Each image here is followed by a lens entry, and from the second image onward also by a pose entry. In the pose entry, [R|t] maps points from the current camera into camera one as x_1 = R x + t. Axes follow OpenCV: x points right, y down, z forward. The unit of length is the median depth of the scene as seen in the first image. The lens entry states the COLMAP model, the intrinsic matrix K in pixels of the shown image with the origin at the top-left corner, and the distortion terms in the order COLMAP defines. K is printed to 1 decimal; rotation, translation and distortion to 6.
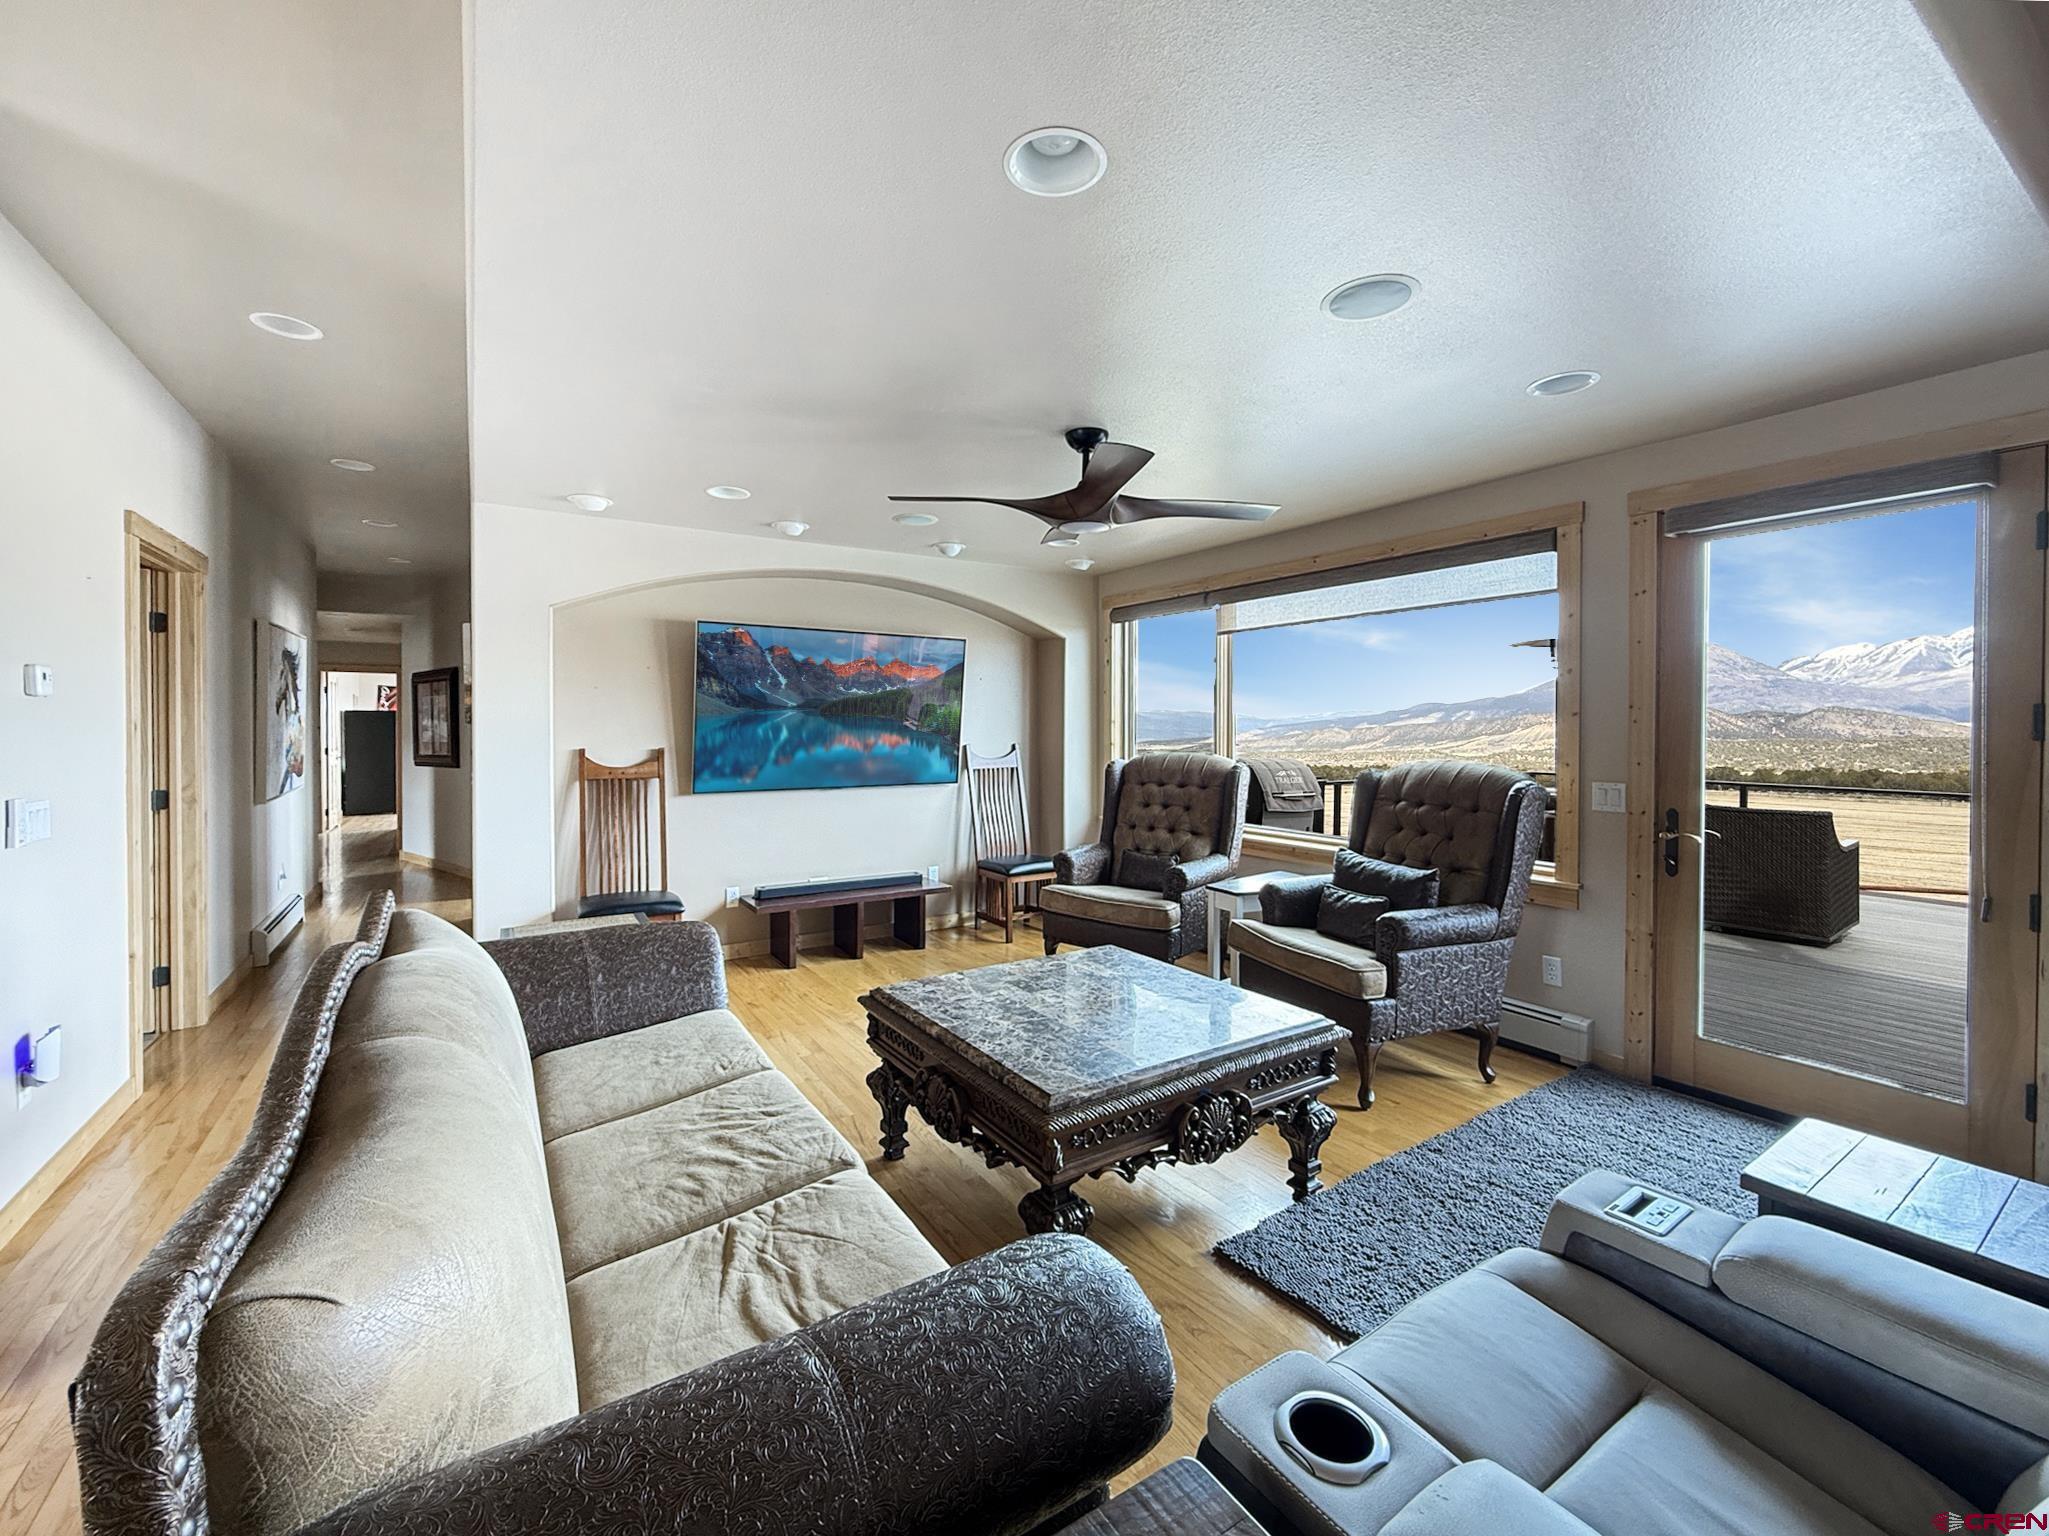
lens RADIAL K [[847.4, 0, 1016.0], [0, 847.4, 737.1], [0, 0, 1]] dist [-0.000517, 0.000313]
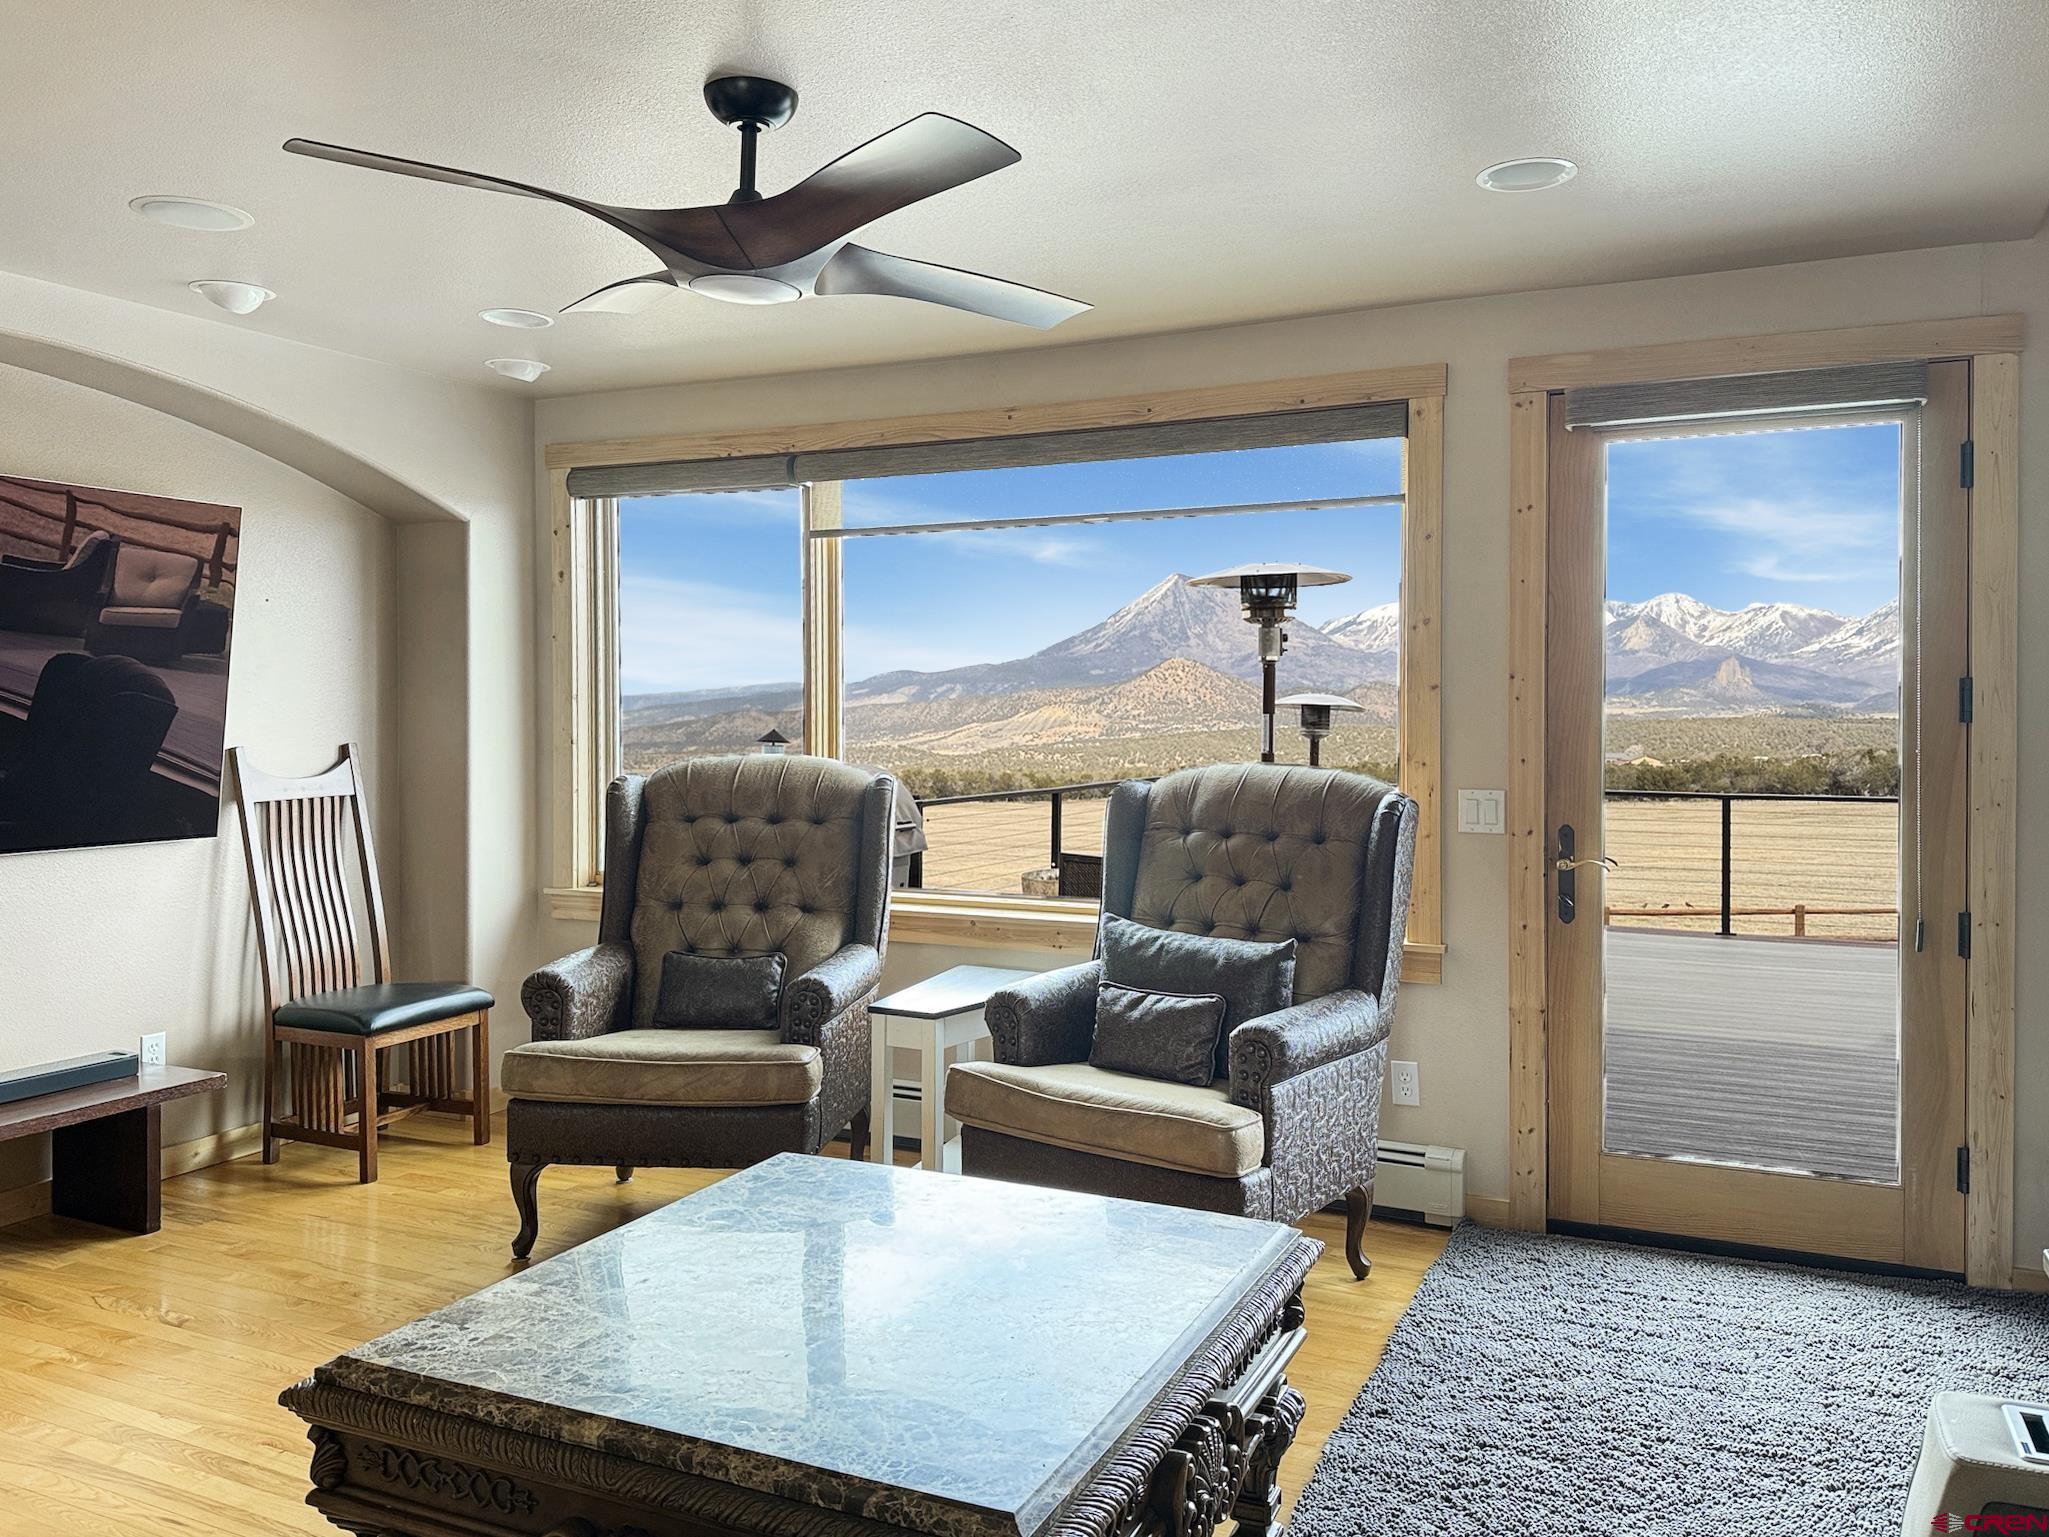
lens RADIAL K [[1503.0, 0, 1085.2], [0, 1503.0, 723.0], [0, 0, 1]] dist [0.082419, -0.115134]
pose [[0.839429, -0.005683, 0.543439, -0.195137], [0.006898, 0.999976, -0.000198, -0.000687], [-0.543425, 0.003915, 0.839448, 0.154838]]
